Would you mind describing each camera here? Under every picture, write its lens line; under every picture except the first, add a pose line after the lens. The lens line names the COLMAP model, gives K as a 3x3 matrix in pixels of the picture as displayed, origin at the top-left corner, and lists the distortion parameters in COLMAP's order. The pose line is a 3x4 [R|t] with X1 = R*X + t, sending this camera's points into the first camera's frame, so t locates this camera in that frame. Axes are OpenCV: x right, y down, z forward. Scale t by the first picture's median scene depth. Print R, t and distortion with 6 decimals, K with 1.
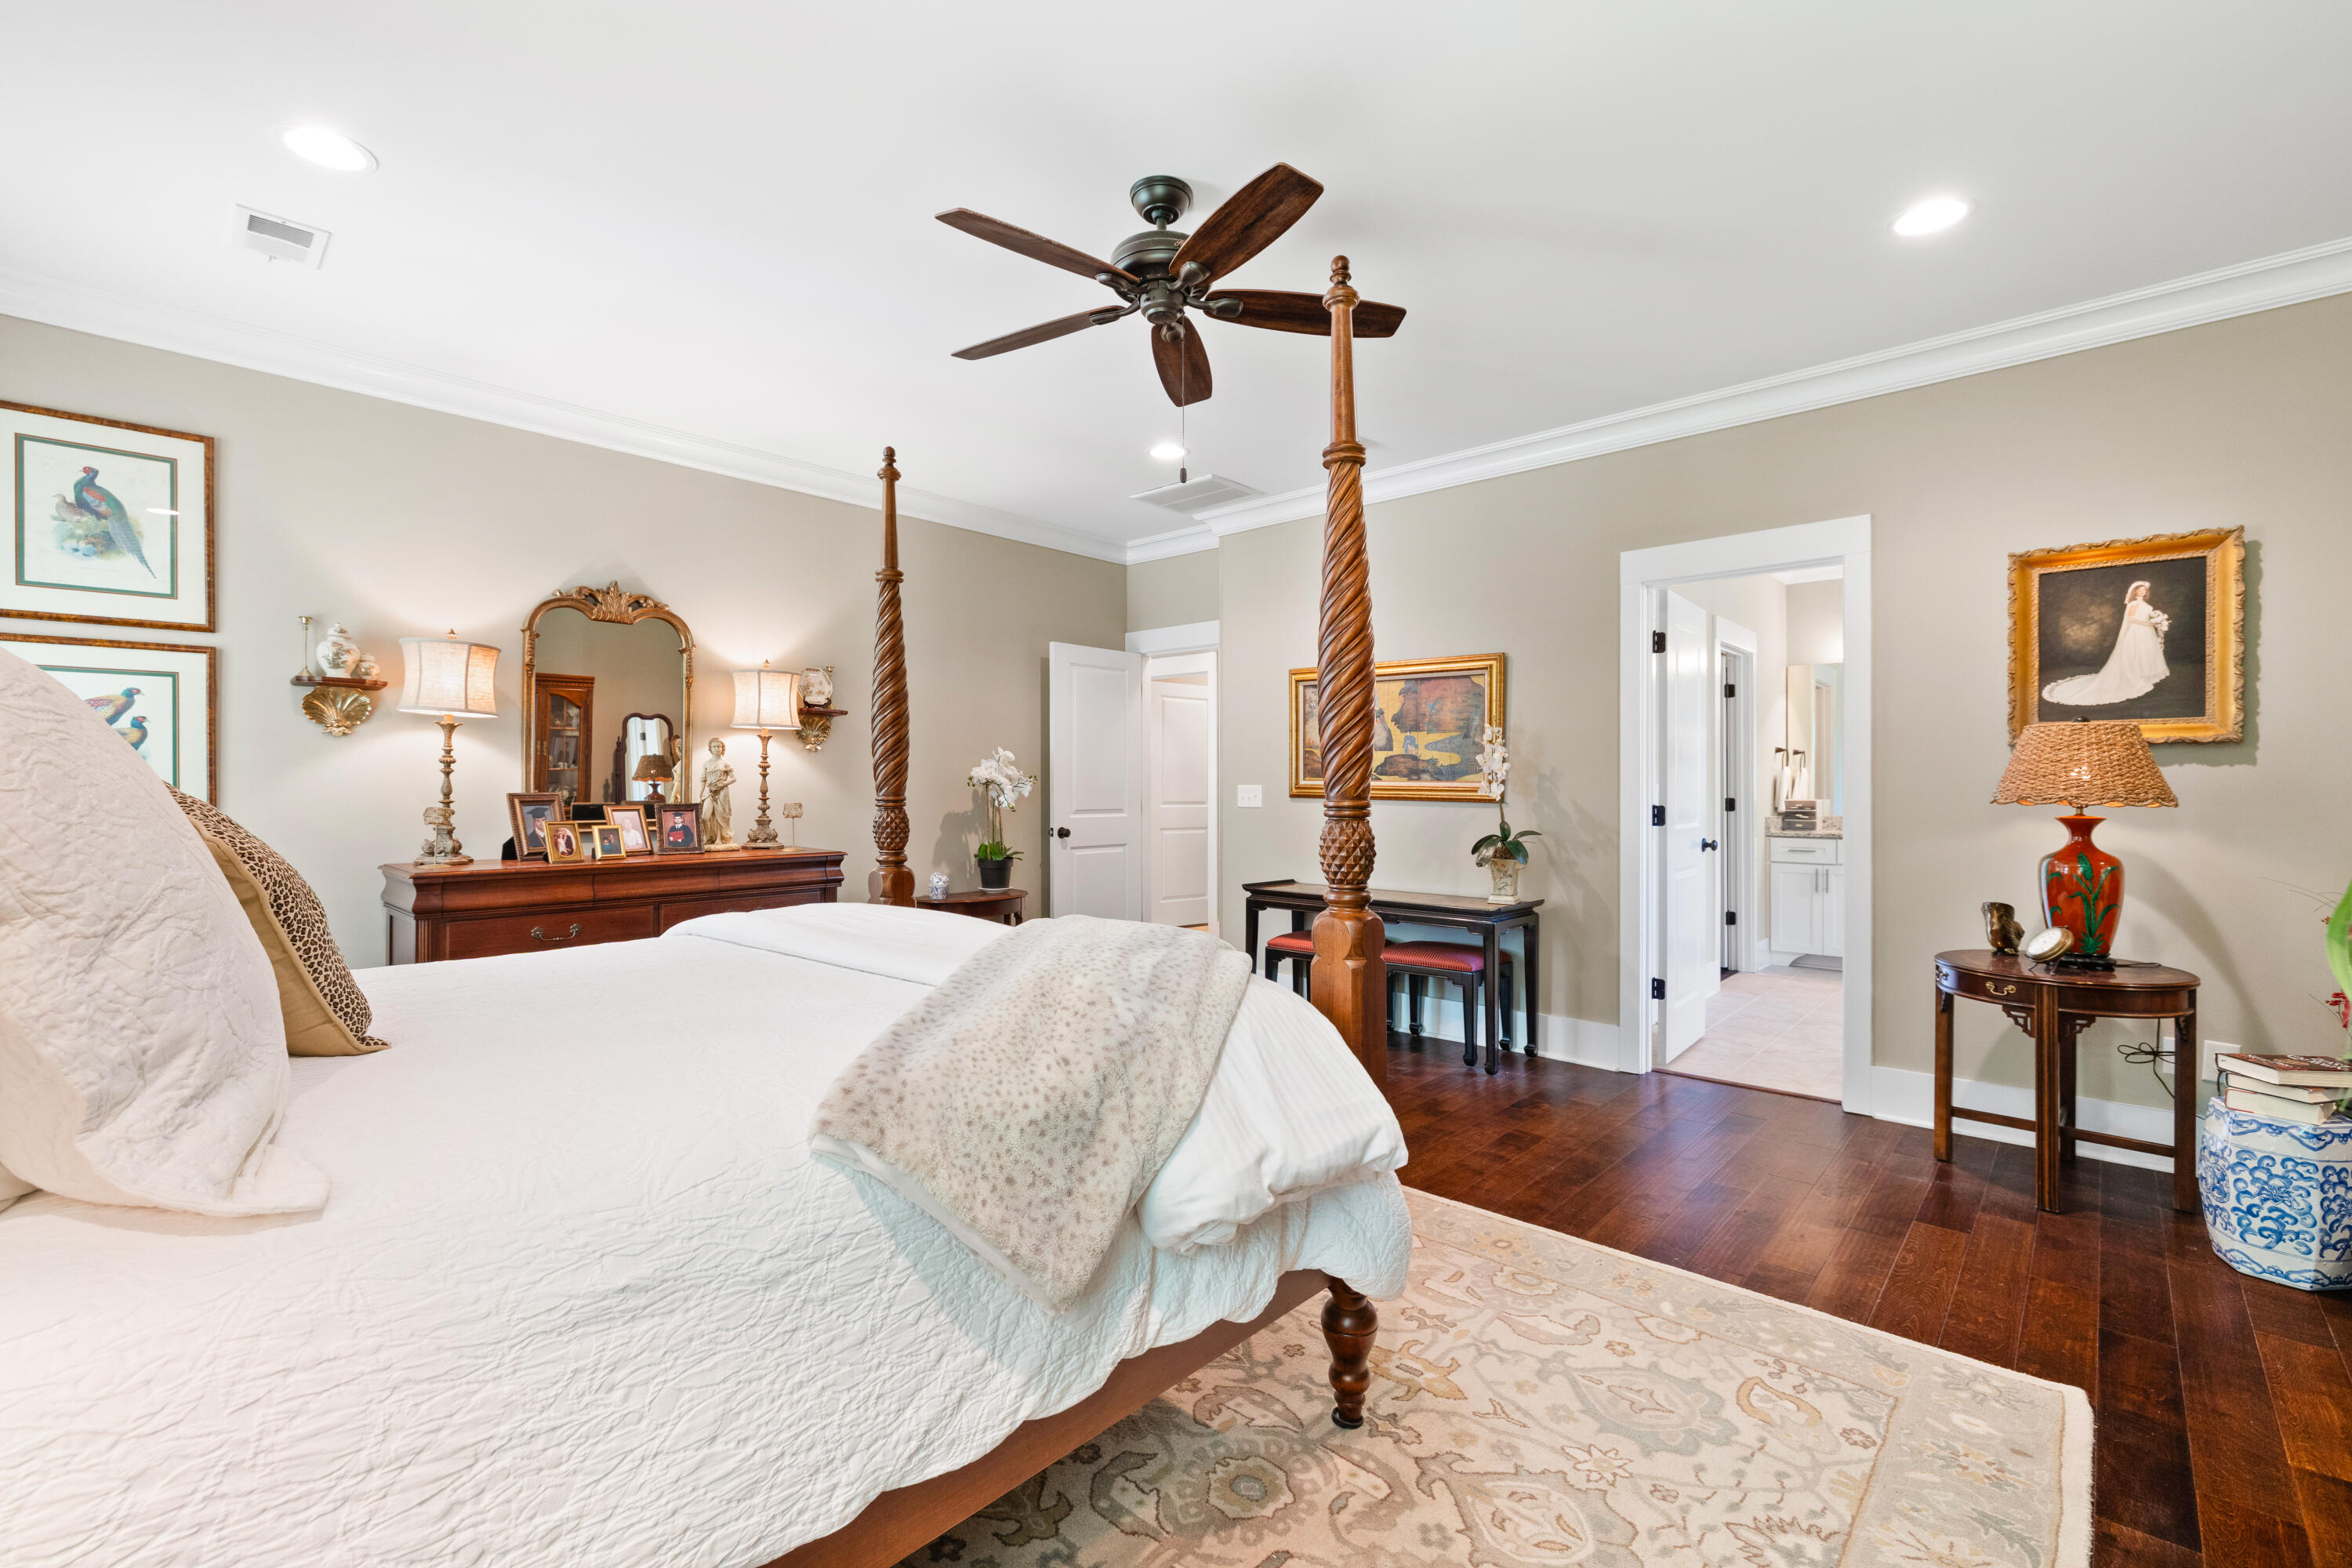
lens RADIAL K [[1016.7, 0, 1176.0], [0, 1016.7, 784.0], [0, 0, 1]] dist [-0.004556, 0.000914]
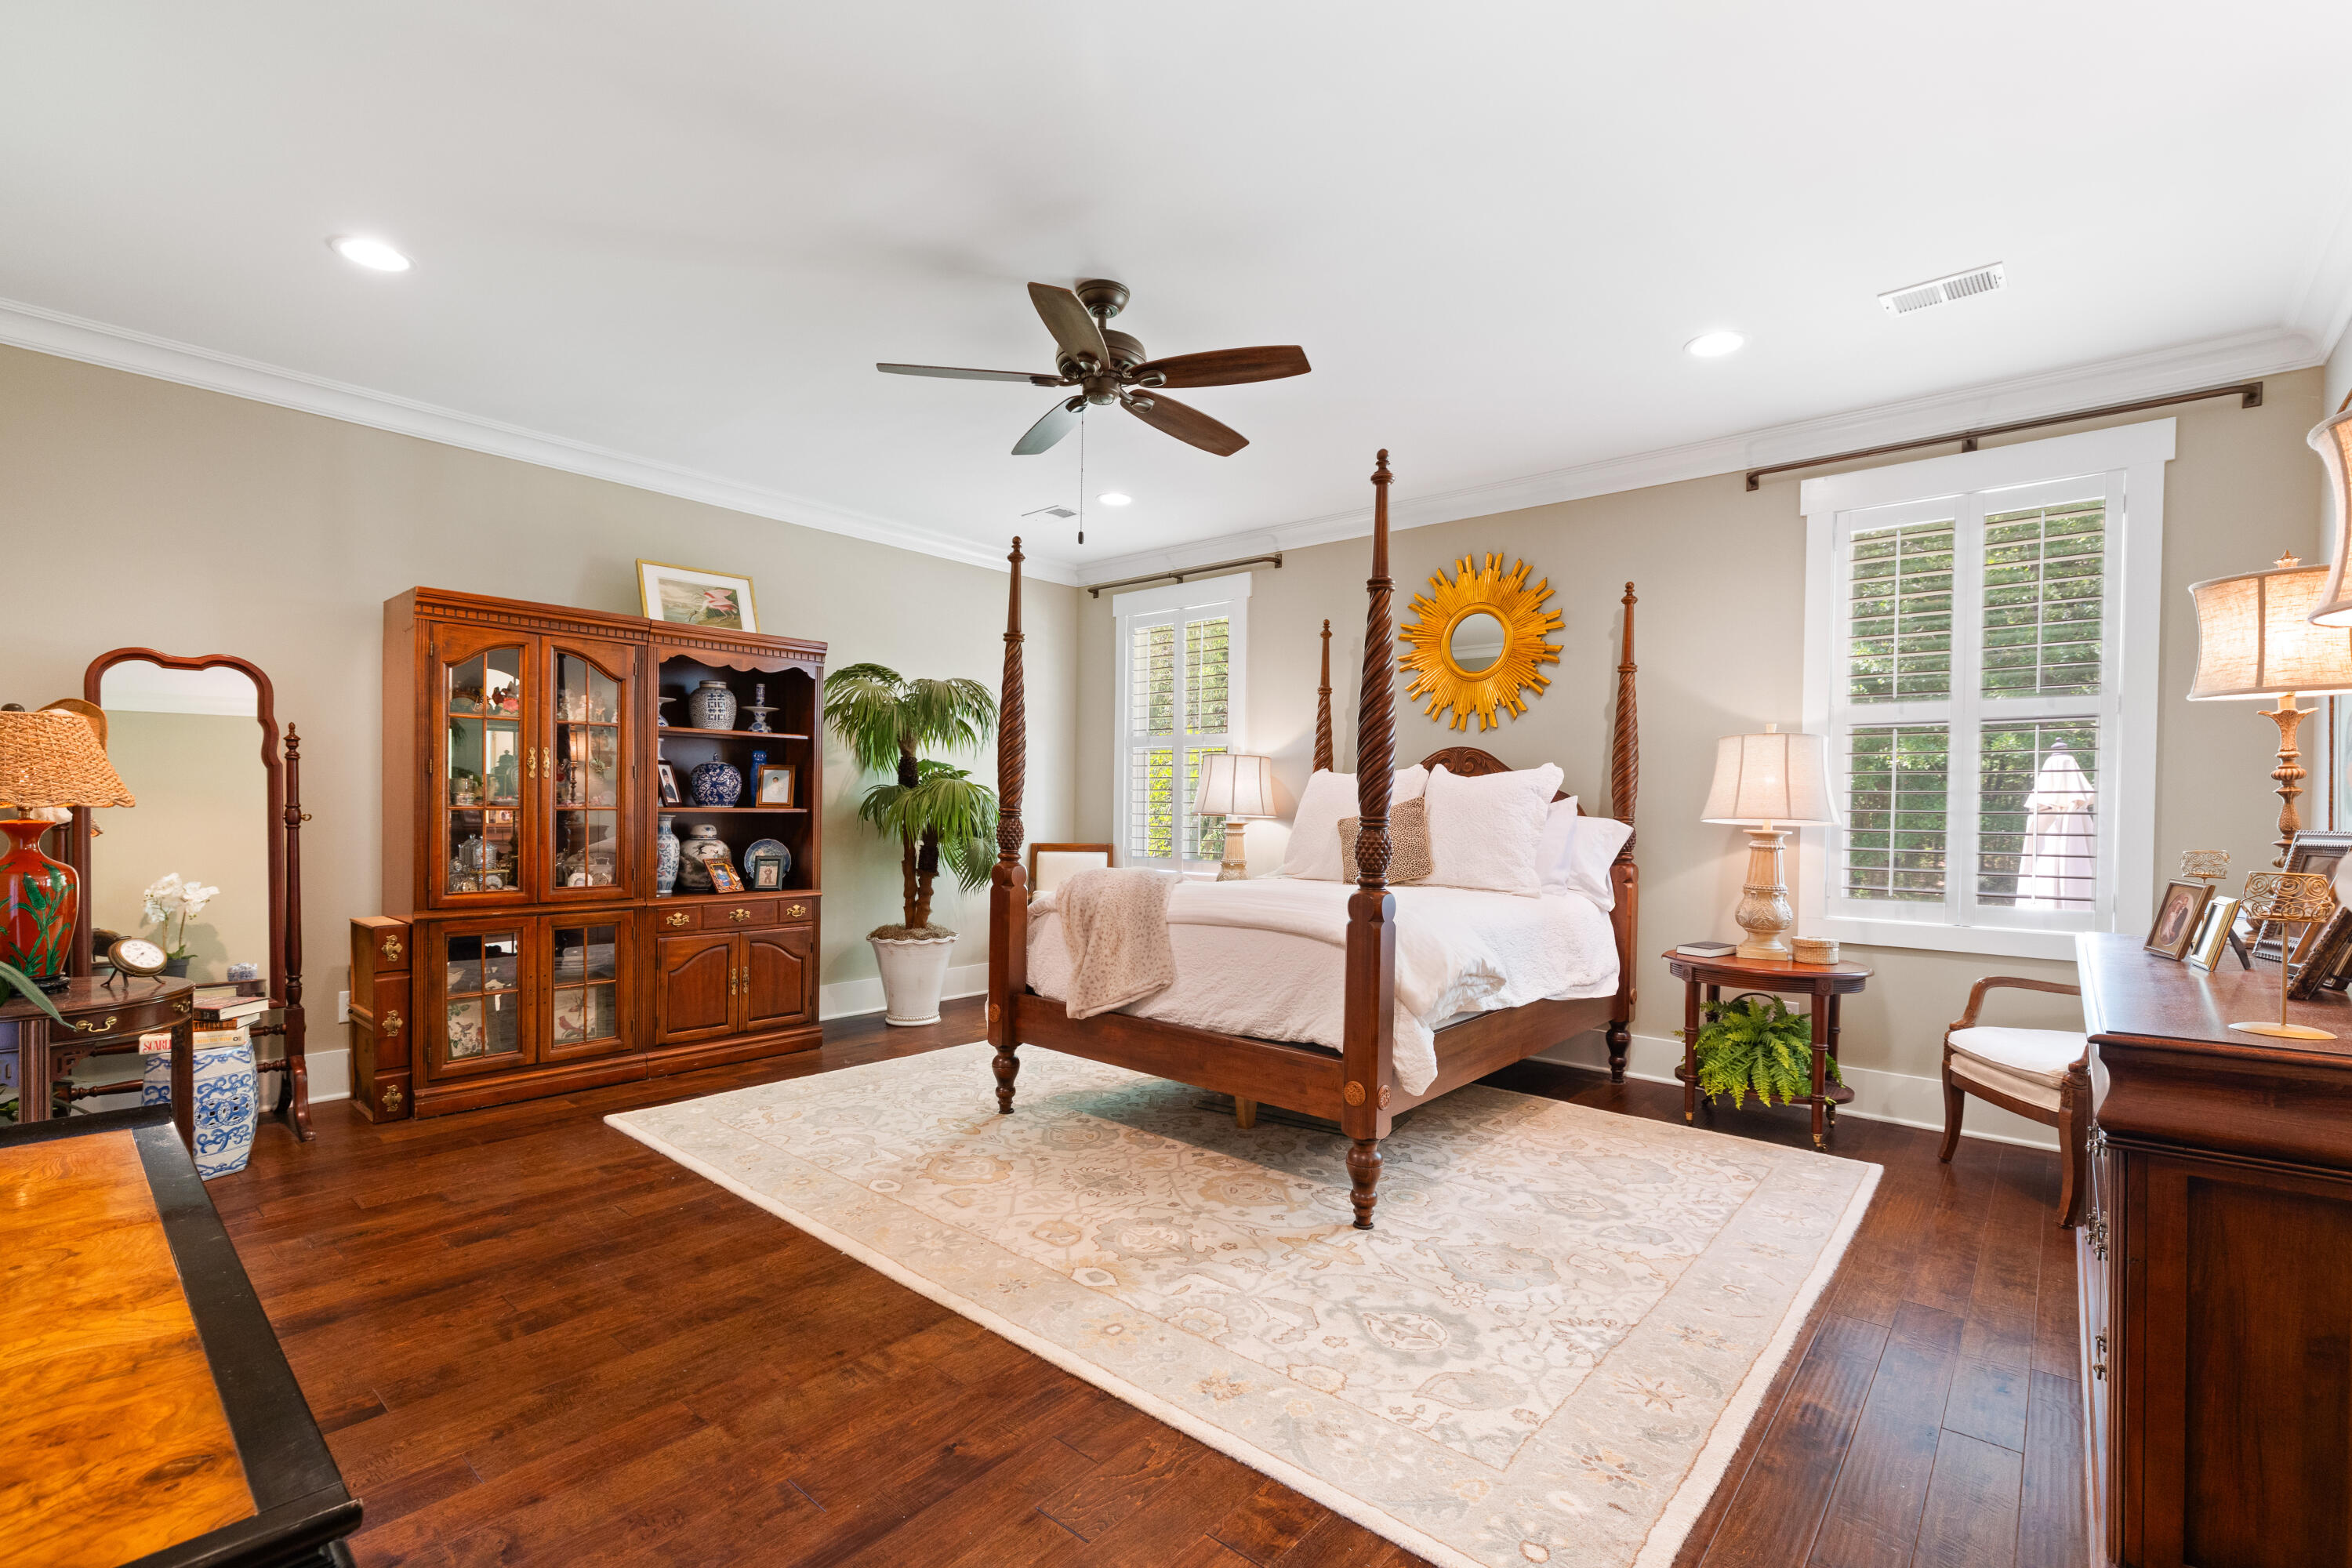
lens RADIAL K [[1026.0, 0, 1169.5], [0, 1026.0, 813.9], [0, 0, 1]] dist [0.001391, 0.000482]
pose [[-0.999516, -0.014049, -0.027752, -0.054097], [-0.014256, 0.999872, 0.007265, 0.005381], [0.027646, 0.007657, -0.999588, 1.748686]]
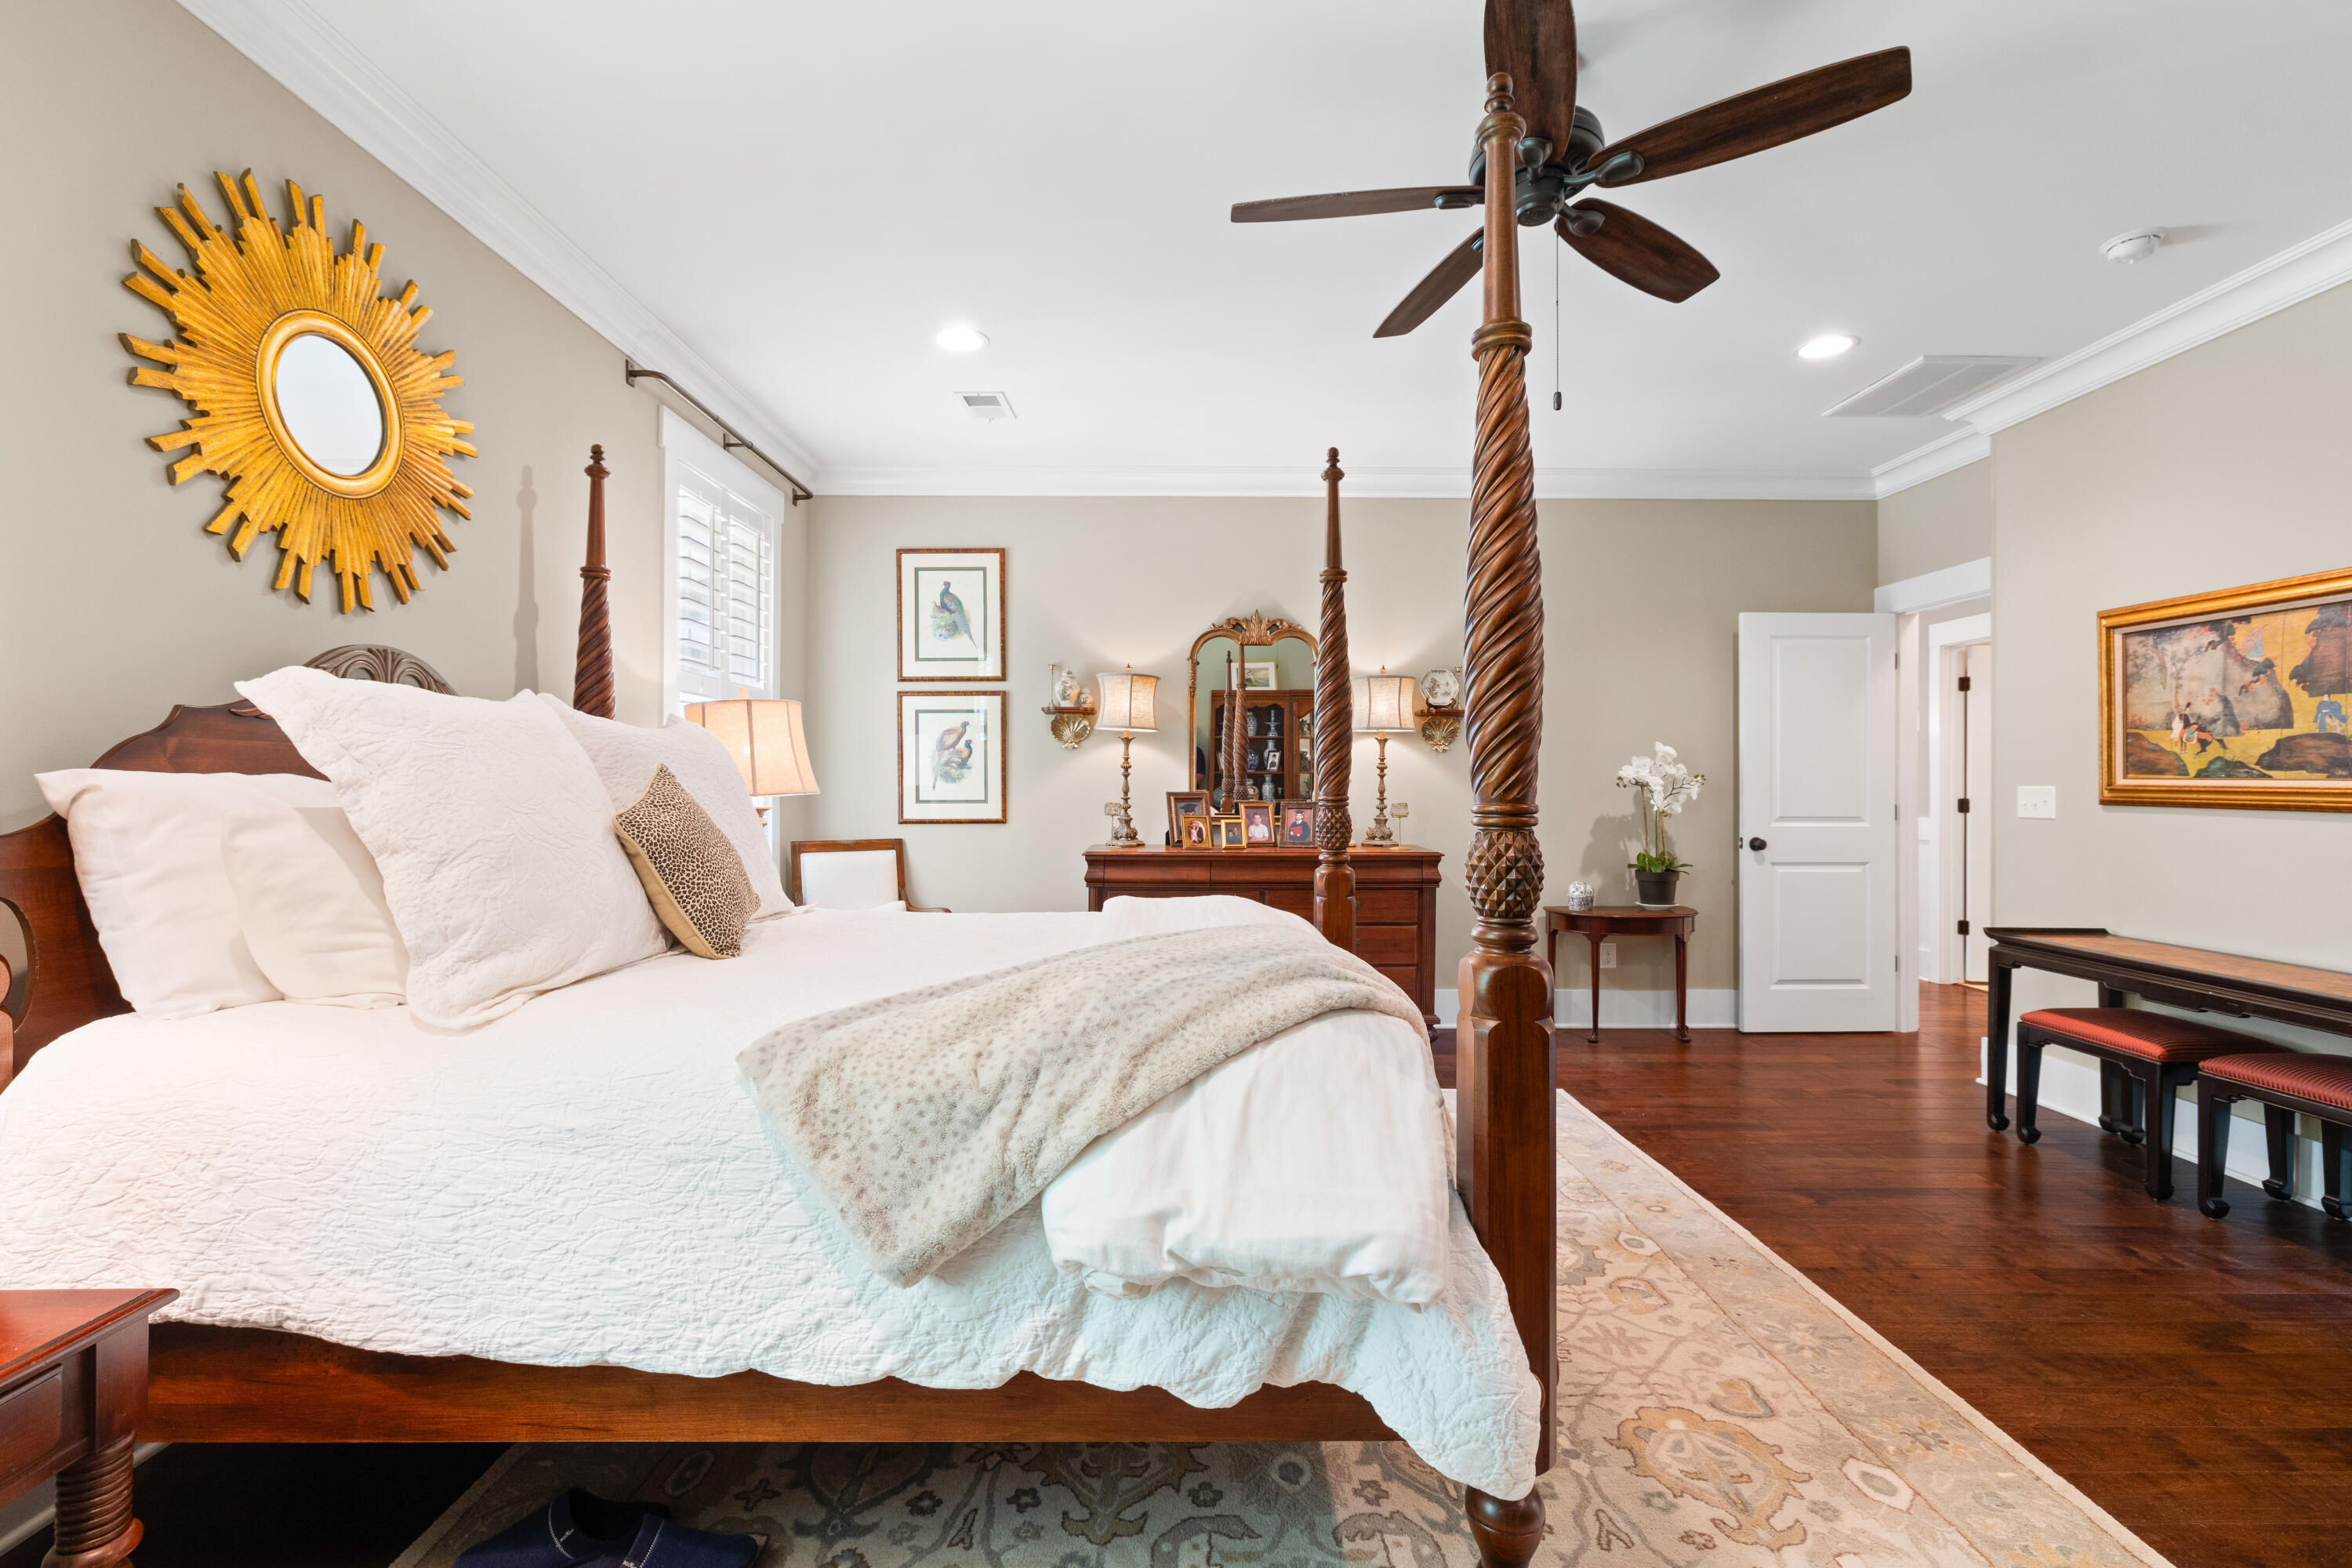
lens RADIAL K [[1022.7, 0, 1181.1], [0, 1022.7, 784.1], [0, 0, 1]] dist [-0.002138, 0.000619]
pose [[0.681097, -0.000583, -0.732193, 0.316654], [-0.000468, 0.999999, -0.001231, 0.001504], [0.732193, 0.001182, 0.681096, 0.182335]]
